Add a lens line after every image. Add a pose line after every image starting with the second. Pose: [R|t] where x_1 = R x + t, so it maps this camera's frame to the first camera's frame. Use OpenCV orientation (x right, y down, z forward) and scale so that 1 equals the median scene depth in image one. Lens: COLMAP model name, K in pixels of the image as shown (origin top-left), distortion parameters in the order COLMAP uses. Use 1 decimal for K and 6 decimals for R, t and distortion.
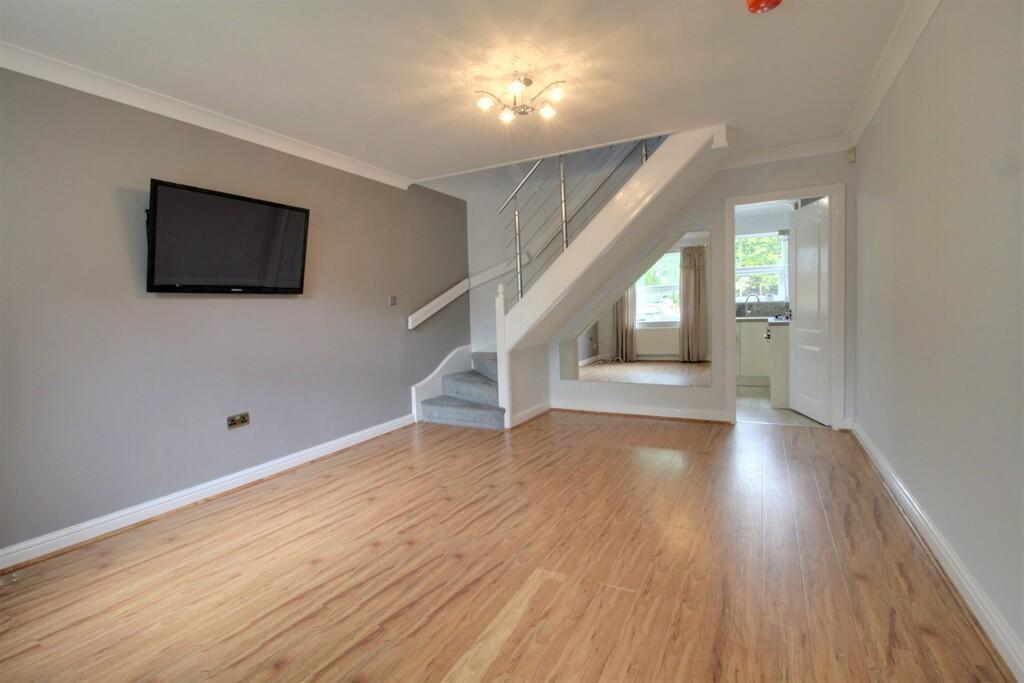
lens RADIAL K [[472.1, 0, 512.8], [0, 472.1, 335.2], [0, 0, 1]] dist [-0.000084, -0.011710]
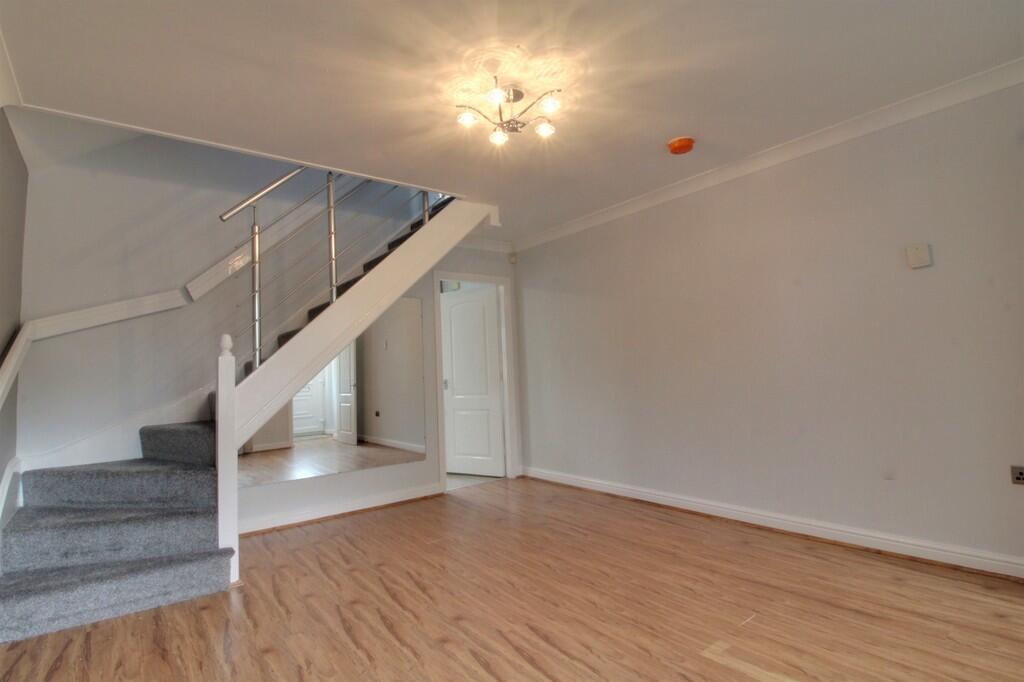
lens RADIAL K [[501.8, 0, 510.1], [0, 501.8, 332.9], [0, 0, 1]] dist [0.001868, -0.013974]
pose [[0.409868, 0.086554, 0.908029, -0.653627], [0.081887, 0.987977, -0.131137, 0.005379], [-0.908462, 0.128104, 0.397853, 0.593338]]
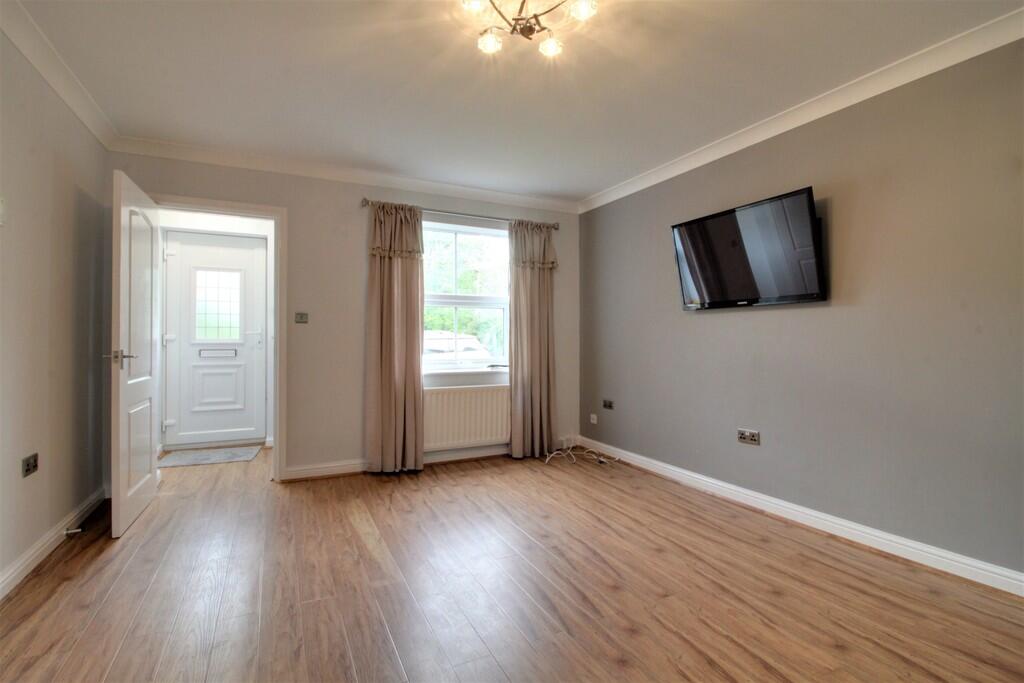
lens RADIAL K [[472.1, 0, 512.8], [0, 472.1, 335.2], [0, 0, 1]] dist [-0.000084, -0.011710]
pose [[-0.582383, 0.025484, -0.812515, 0.497822], [-0.027731, 0.998304, 0.051188, -0.066440], [0.812441, 0.052343, -0.580689, 1.190259]]
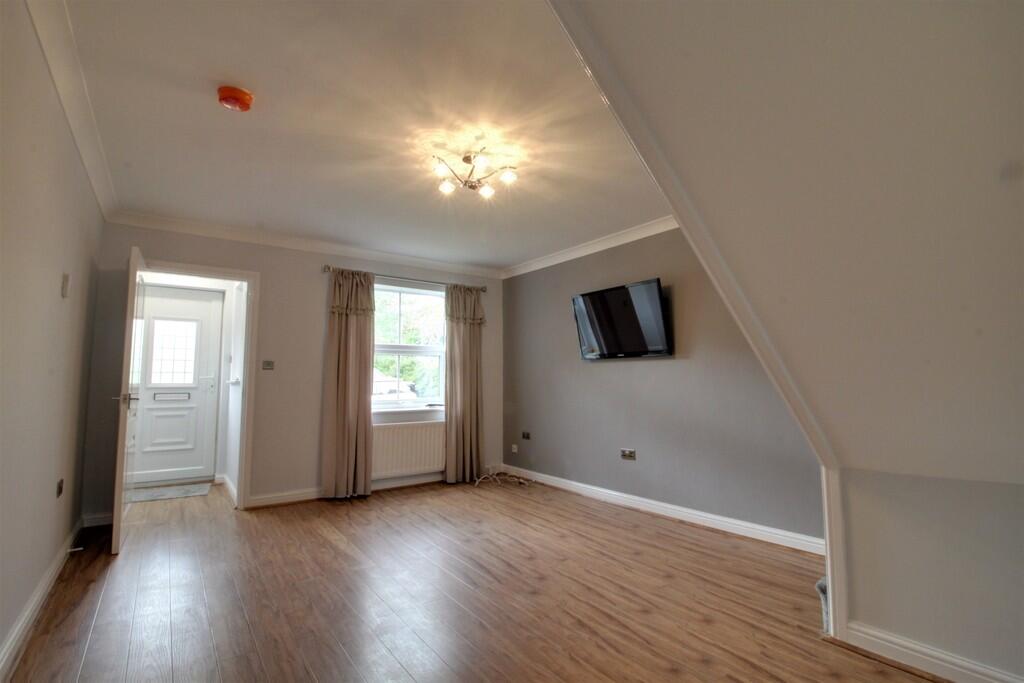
lens RADIAL K [[472.1, 0, 512.8], [0, 472.1, 335.2], [0, 0, 1]] dist [-0.000084, -0.011710]
pose [[-0.439395, -0.052218, -0.896775, 0.773918], [-0.032500, 0.998580, -0.042222, -0.086716], [0.897706, 0.010593, -0.440468, 1.322273]]
